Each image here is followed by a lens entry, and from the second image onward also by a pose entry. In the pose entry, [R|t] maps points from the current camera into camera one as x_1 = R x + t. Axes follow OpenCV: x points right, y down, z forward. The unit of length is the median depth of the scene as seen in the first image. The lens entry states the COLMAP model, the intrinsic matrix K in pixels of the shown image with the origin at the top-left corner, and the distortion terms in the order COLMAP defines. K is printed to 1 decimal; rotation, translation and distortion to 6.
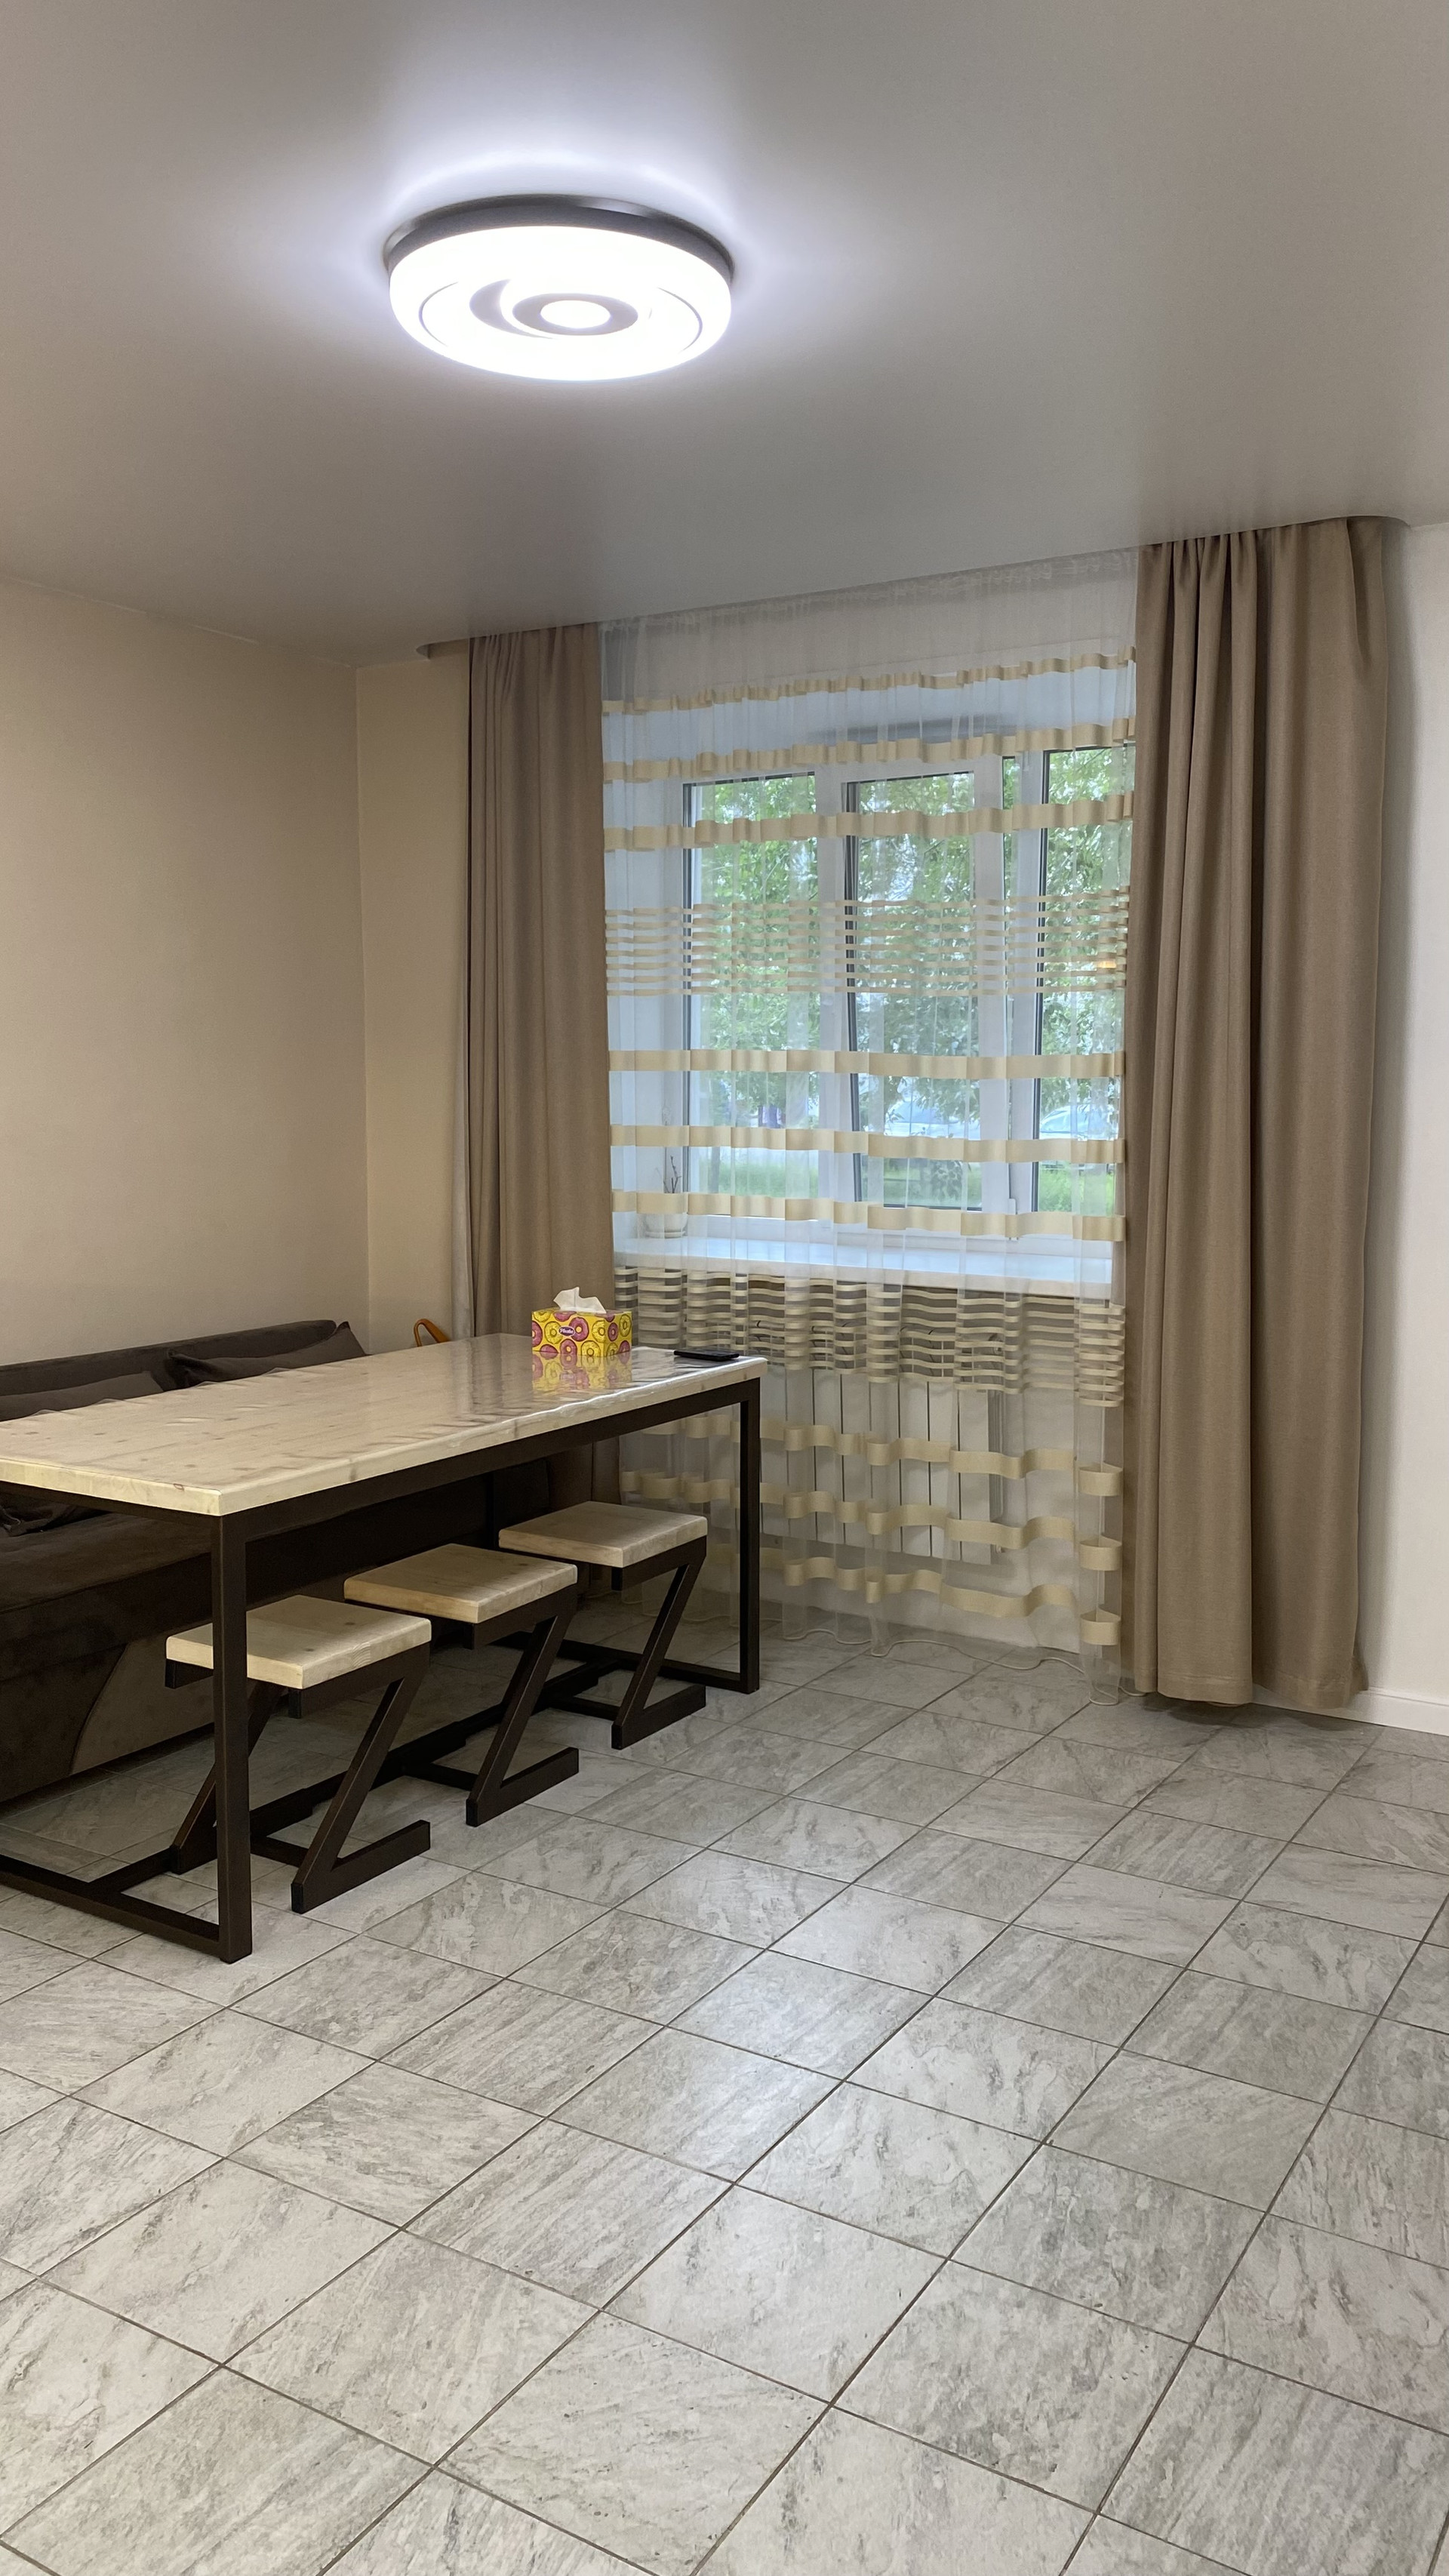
lens RADIAL K [[1962.3, 0, 722.3], [0, 1962.3, 1309.6], [0, 0, 1]] dist [0.001872, 0.010263]
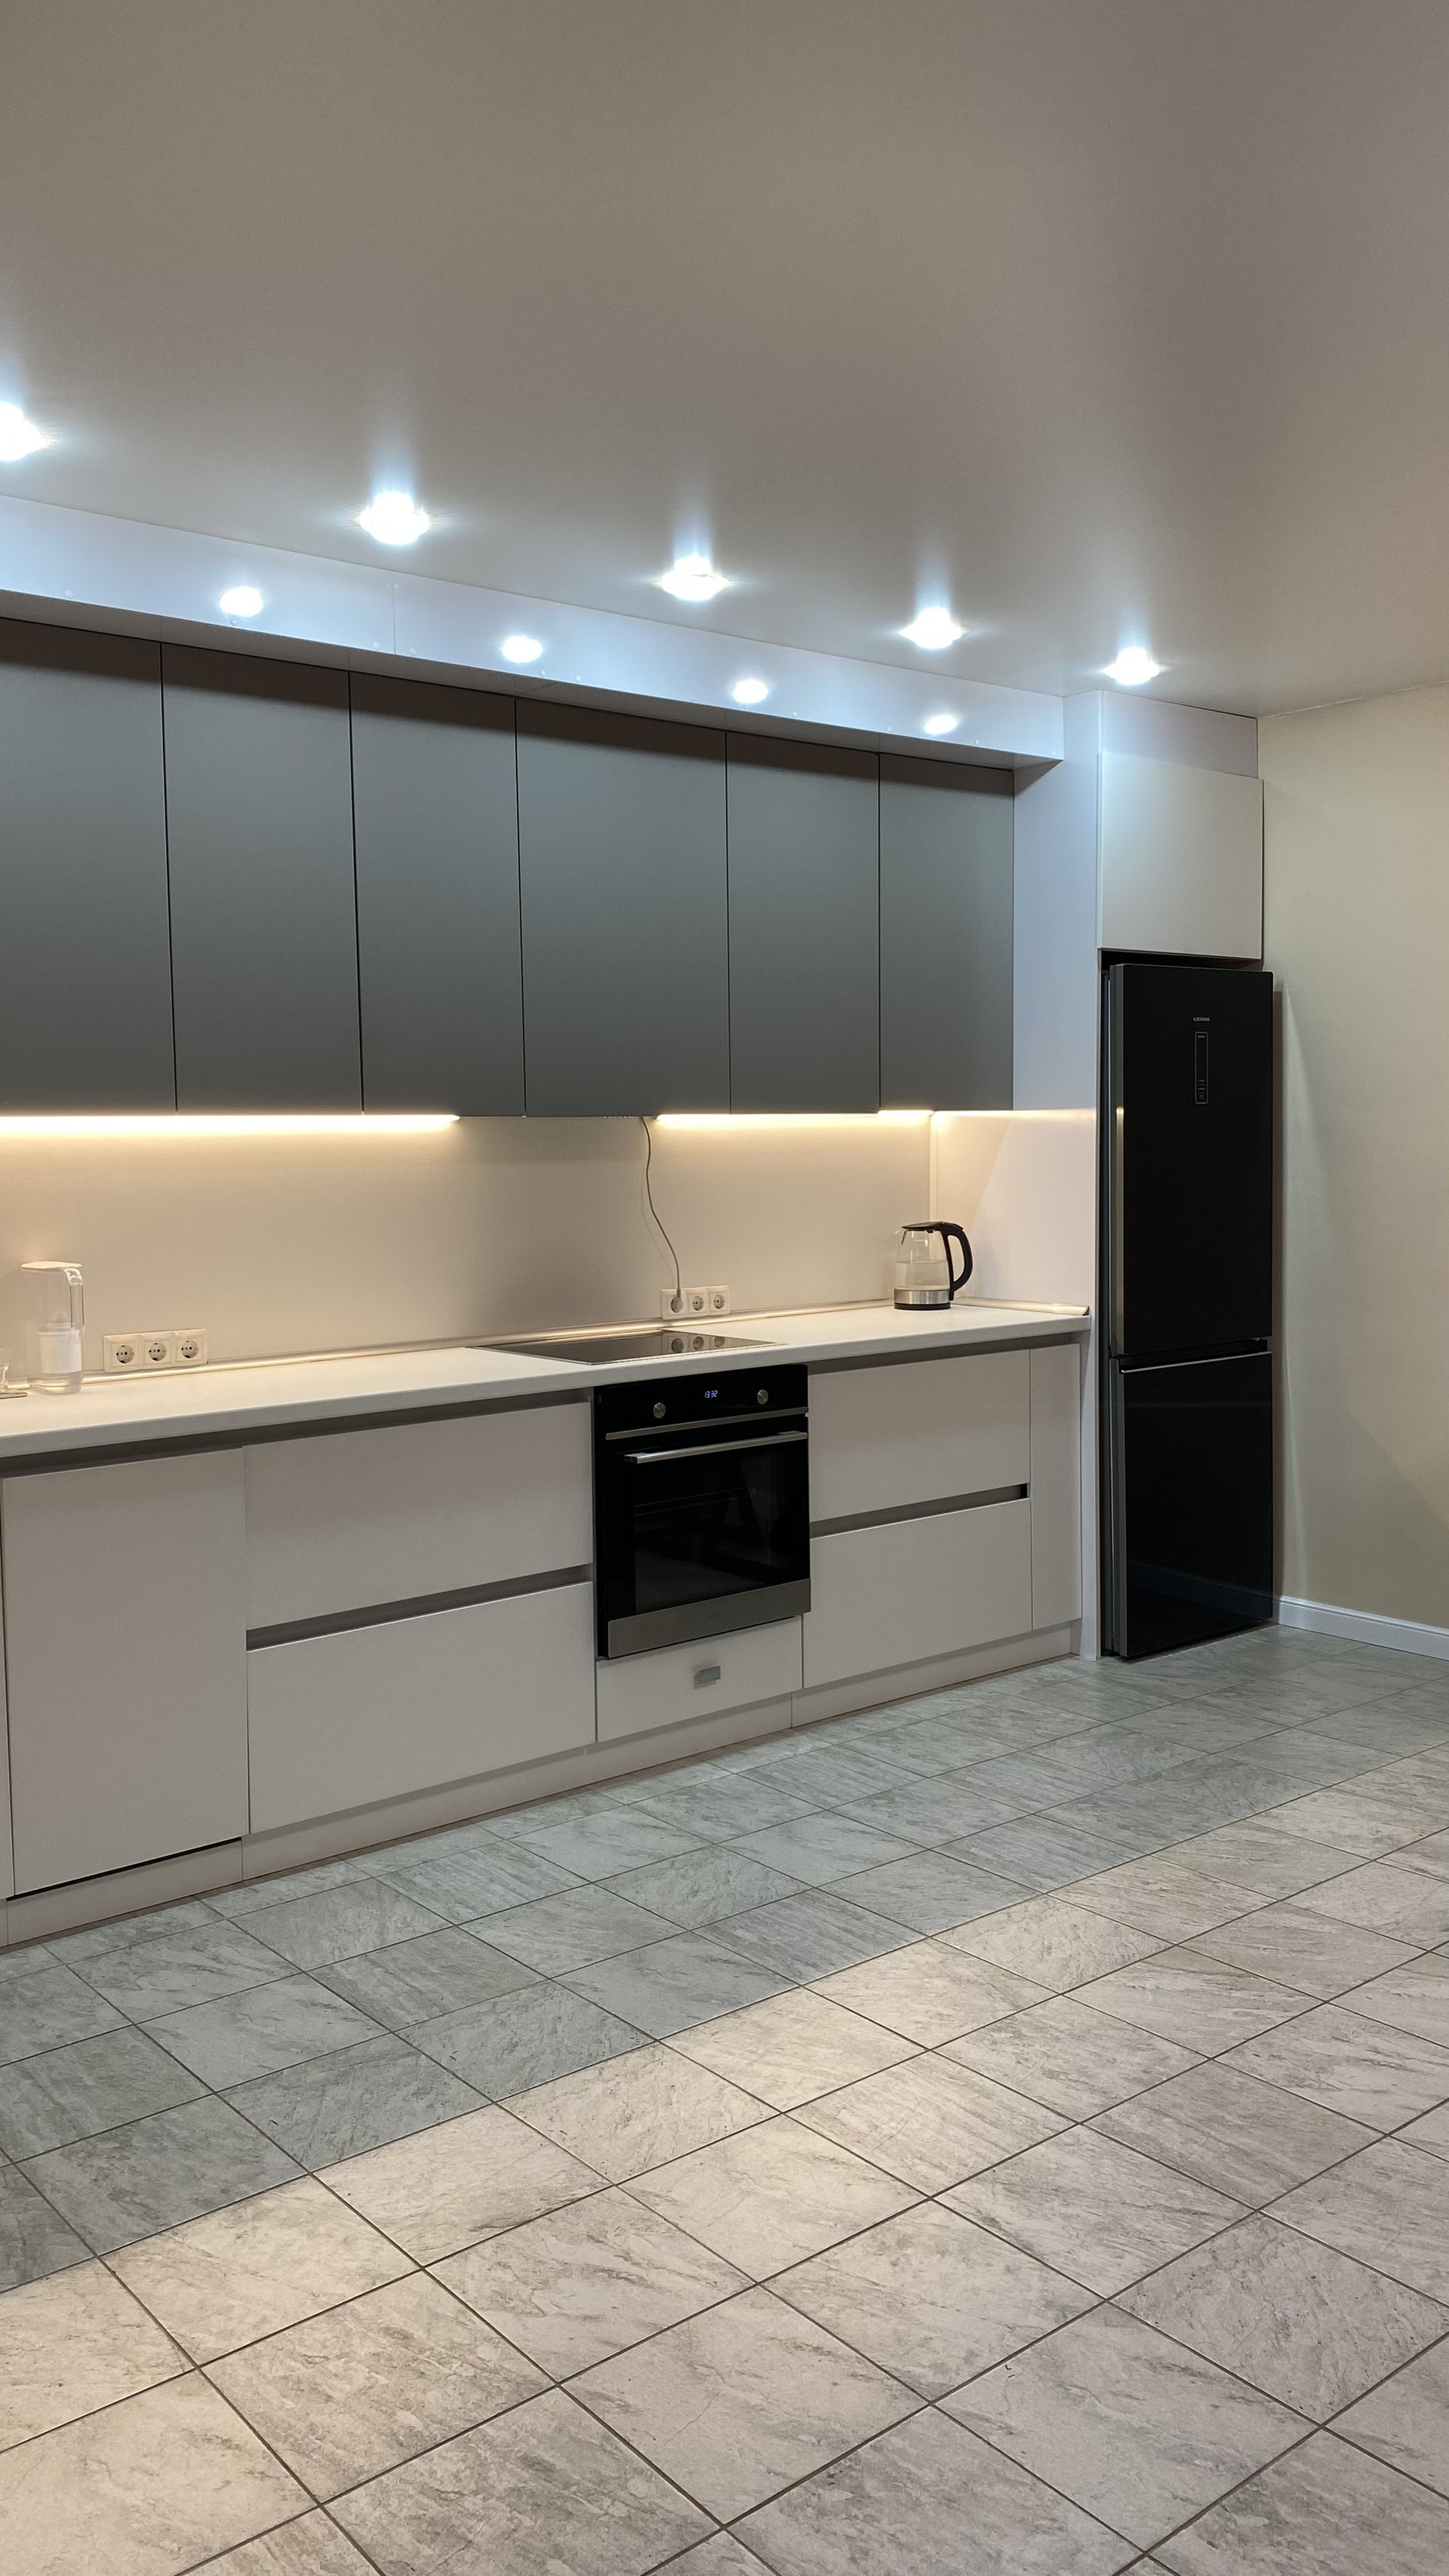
lens RADIAL K [[2003.3, 0, 733.4], [0, 2003.3, 1243.7], [0, 0, 1]] dist [0.063394, -0.058582]
pose [[-0.330554, 0.055755, -0.942139, 0.939955], [-0.103941, 0.990030, 0.095058, -0.100064], [0.938046, 0.129349, -0.321463, 0.817552]]
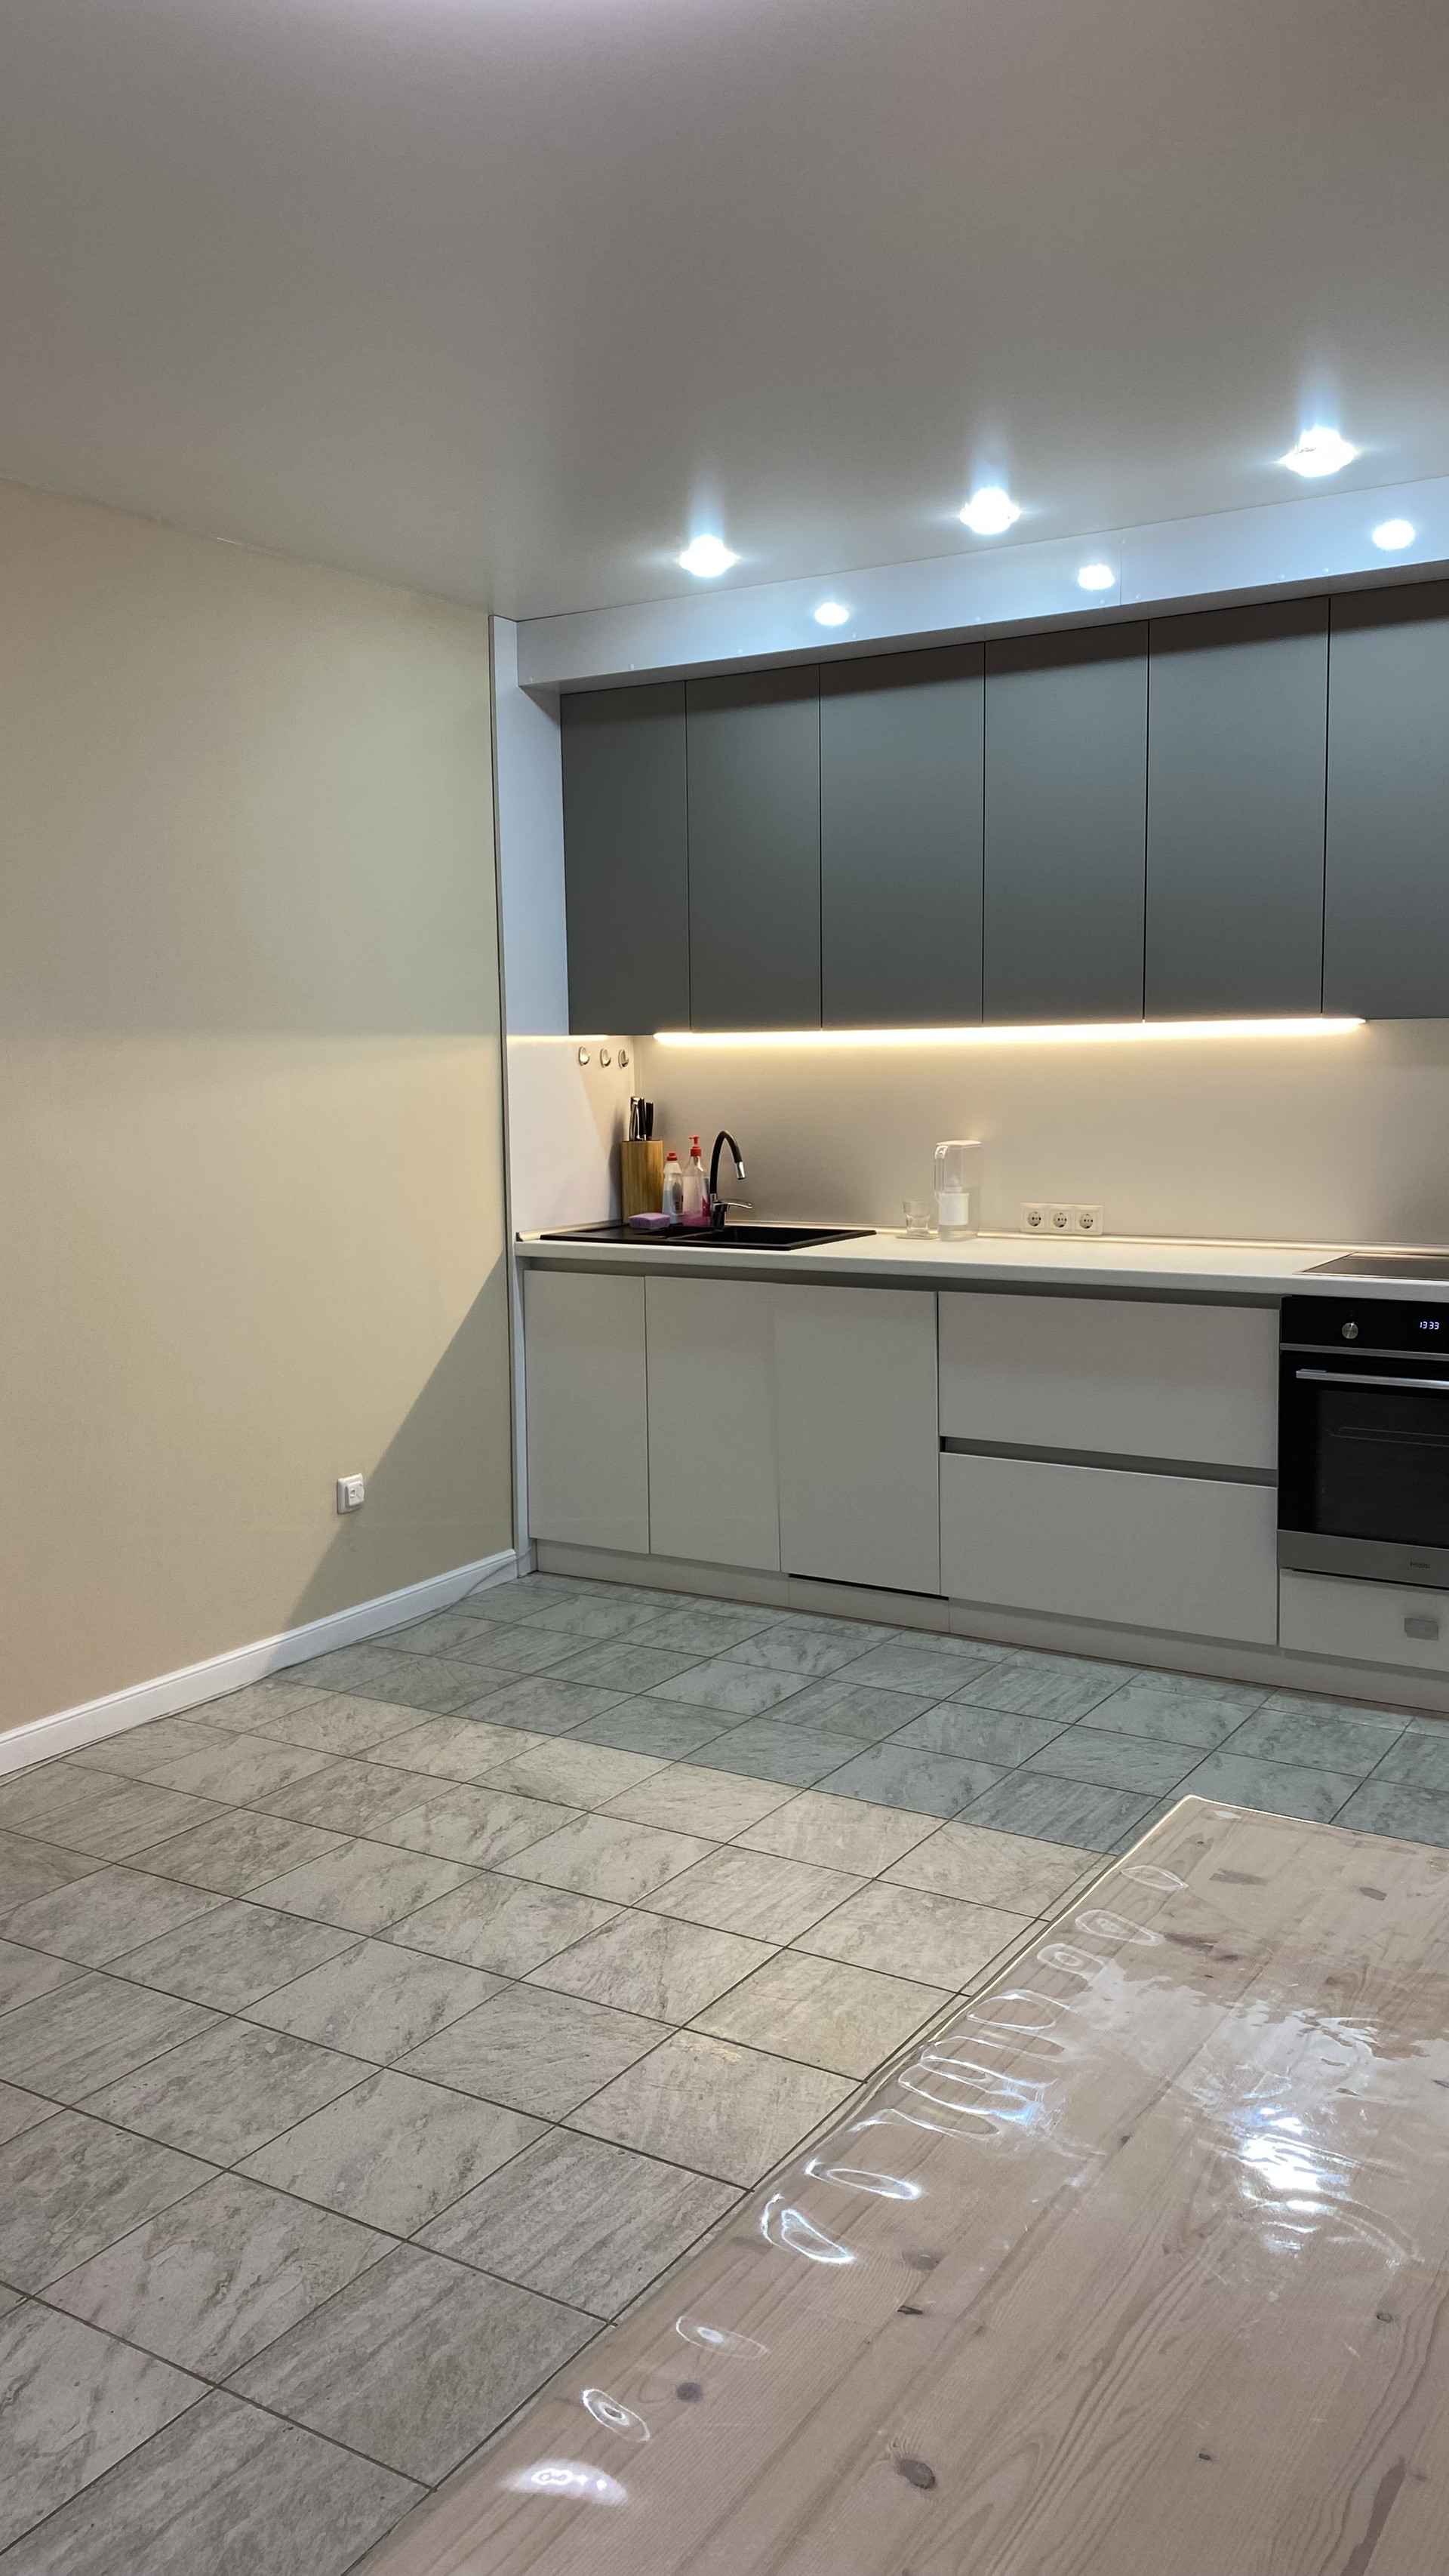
lens RADIAL K [[1992.9, 0, 748.7], [0, 1992.9, 1292.1], [0, 0, 1]] dist [0.011040, -0.010019]
pose [[-0.999965, 0.004063, 0.007290, -0.165669], [0.005704, 0.970355, 0.241615, -0.220087], [-0.006092, 0.241648, -0.970345, 1.814058]]
